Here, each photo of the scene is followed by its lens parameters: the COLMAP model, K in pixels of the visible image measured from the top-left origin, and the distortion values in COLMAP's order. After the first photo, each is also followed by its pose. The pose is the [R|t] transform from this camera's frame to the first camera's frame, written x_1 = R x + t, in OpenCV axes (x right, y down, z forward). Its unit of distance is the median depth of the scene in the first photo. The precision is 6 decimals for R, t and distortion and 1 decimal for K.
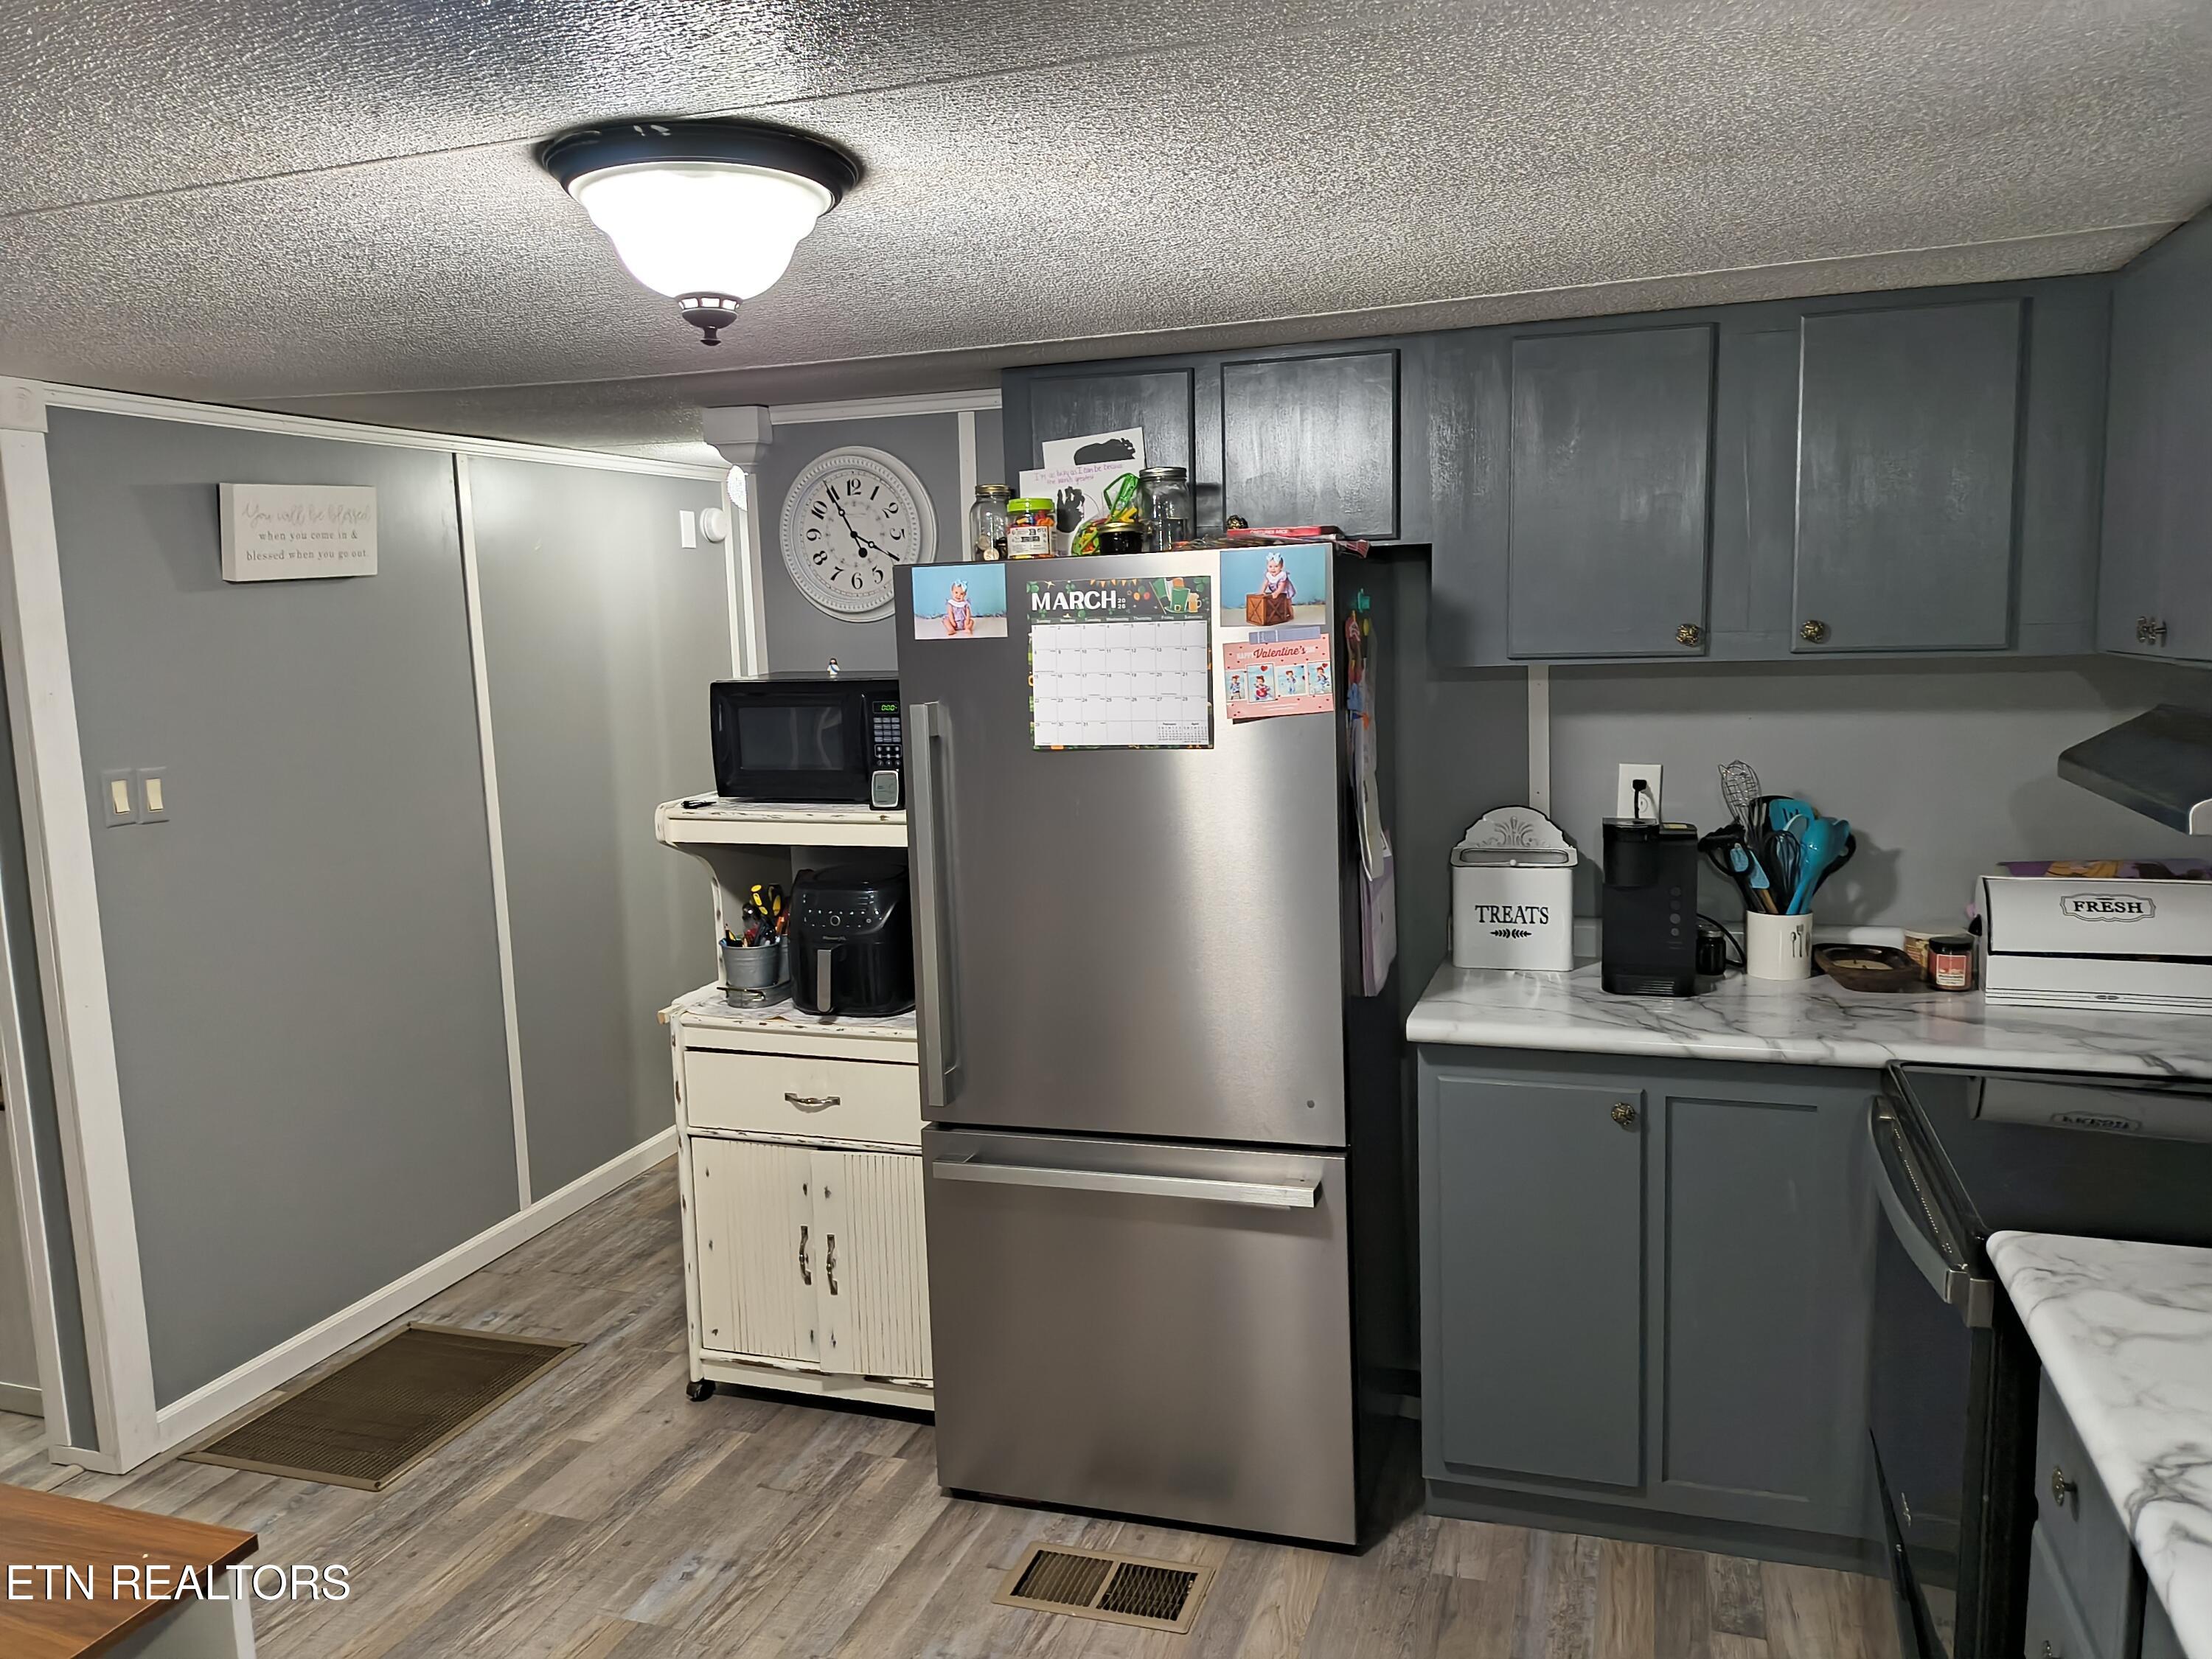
lens RADIAL K [[1595.8, 0, 1111.1], [0, 1595.8, 816.8], [0, 0, 1]] dist [0.034596, -0.044651]
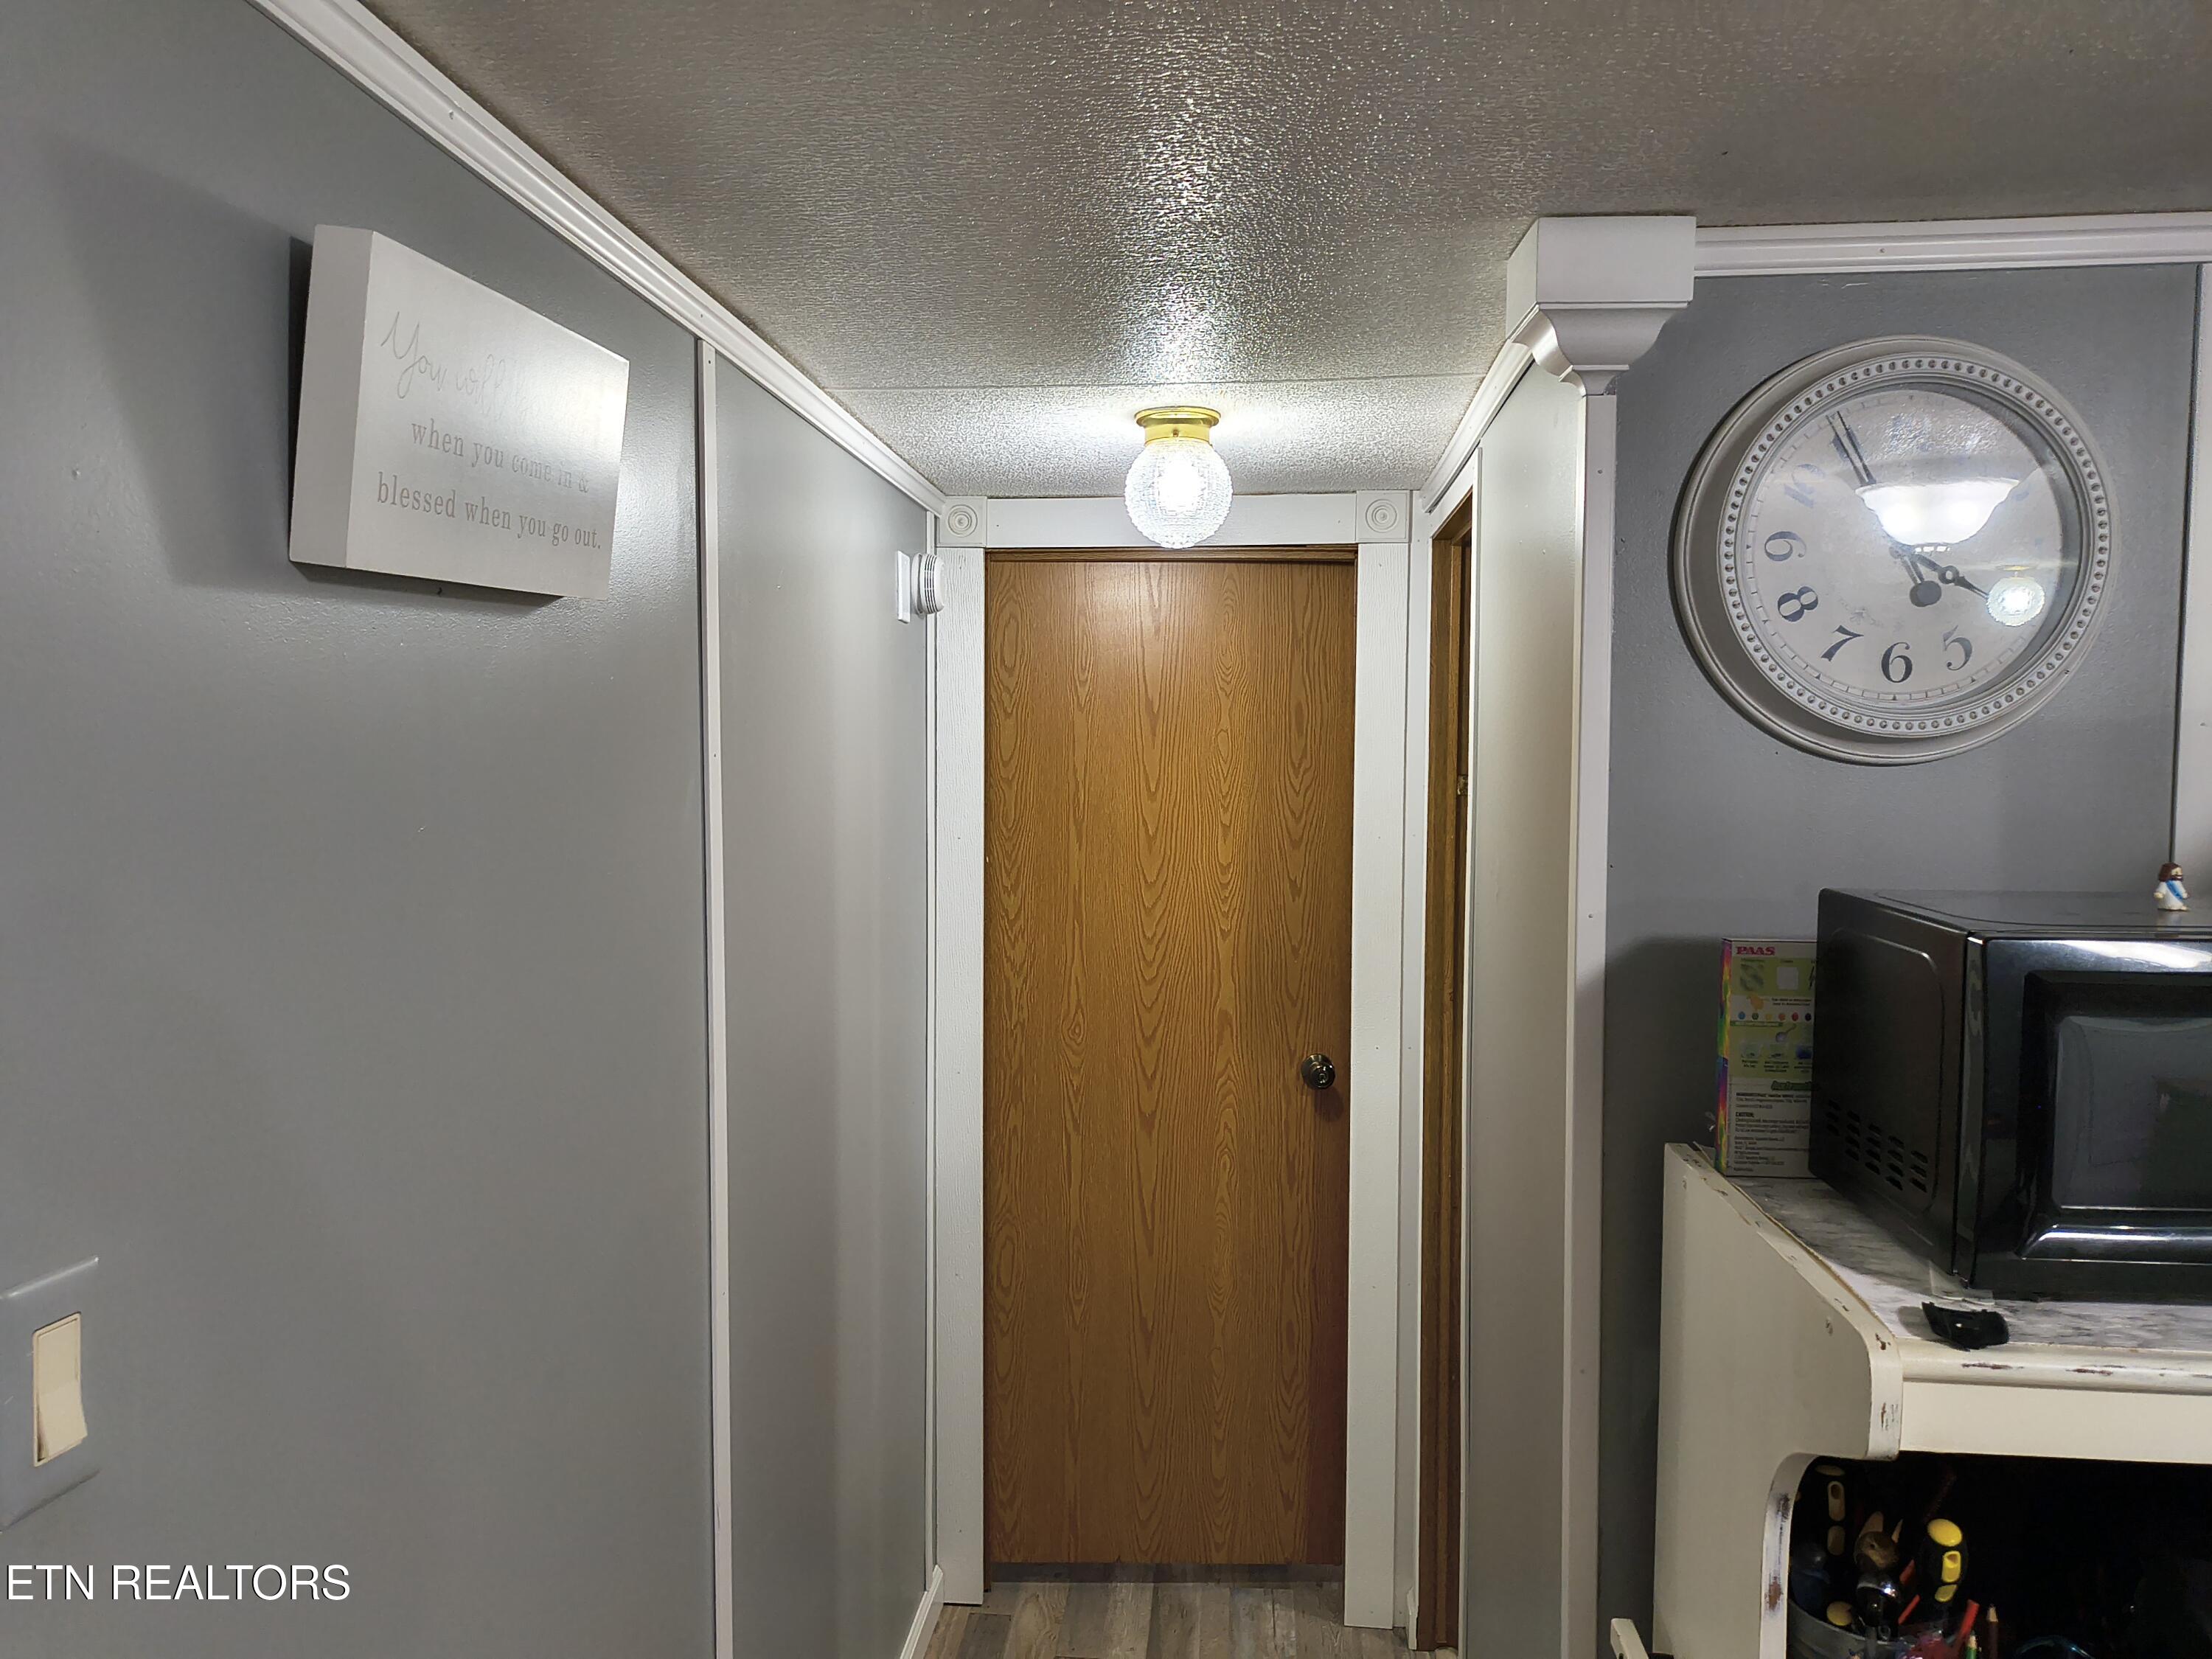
lens RADIAL K [[1595.8, 0, 1104.8], [0, 1595.8, 834.8], [0, 0, 1]] dist [0.034596, -0.044651]
pose [[0.985210, 0.024436, 0.169598, -0.423696], [-0.009609, 0.996101, -0.087701, -0.066813], [-0.171080, 0.084774, 0.981603, 0.639849]]
